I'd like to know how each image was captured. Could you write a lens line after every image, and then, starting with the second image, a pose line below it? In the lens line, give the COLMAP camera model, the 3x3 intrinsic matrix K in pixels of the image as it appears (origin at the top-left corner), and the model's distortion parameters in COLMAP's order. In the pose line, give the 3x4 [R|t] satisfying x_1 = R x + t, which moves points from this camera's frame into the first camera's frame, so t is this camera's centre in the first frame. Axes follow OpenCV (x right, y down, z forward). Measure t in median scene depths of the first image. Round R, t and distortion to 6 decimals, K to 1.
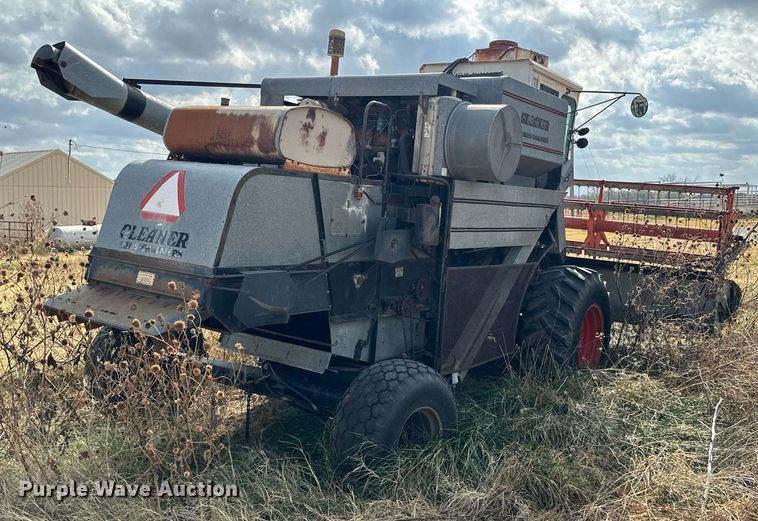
lens RADIAL K [[740.0, 0, 380.1], [0, 740.0, 272.5], [0, 0, 1]] dist [0.081083, -0.188217]
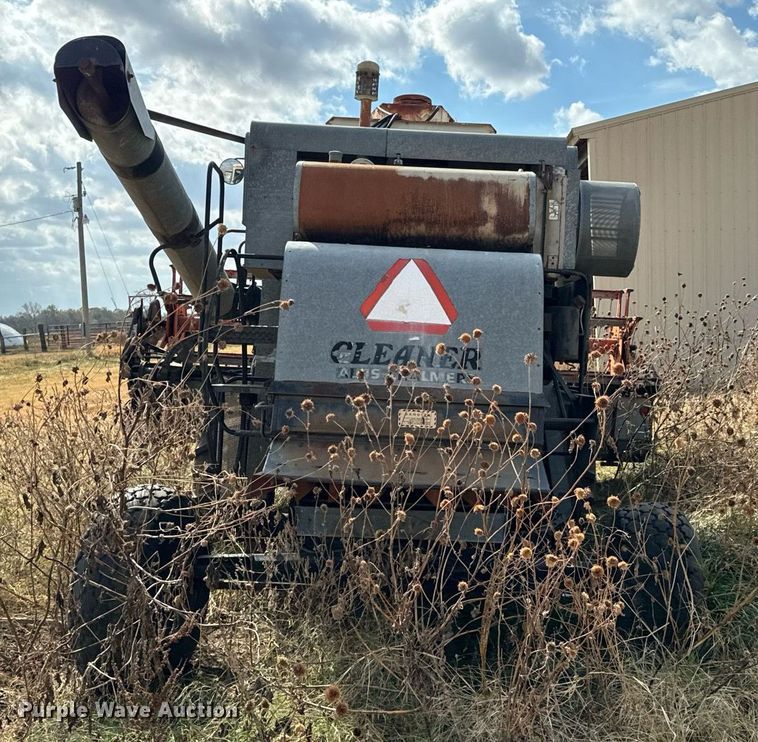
lens RADIAL K [[1125.6, 0, 379.0], [0, 1125.6, 371.0], [0, 0, 1]] dist [0.155481, 0.044742]
pose [[0.804149, -0.048761, 0.592424, -0.653349], [0.082739, 0.996110, -0.030321, -0.005309], [-0.588641, 0.073399, 0.805056, 0.149052]]
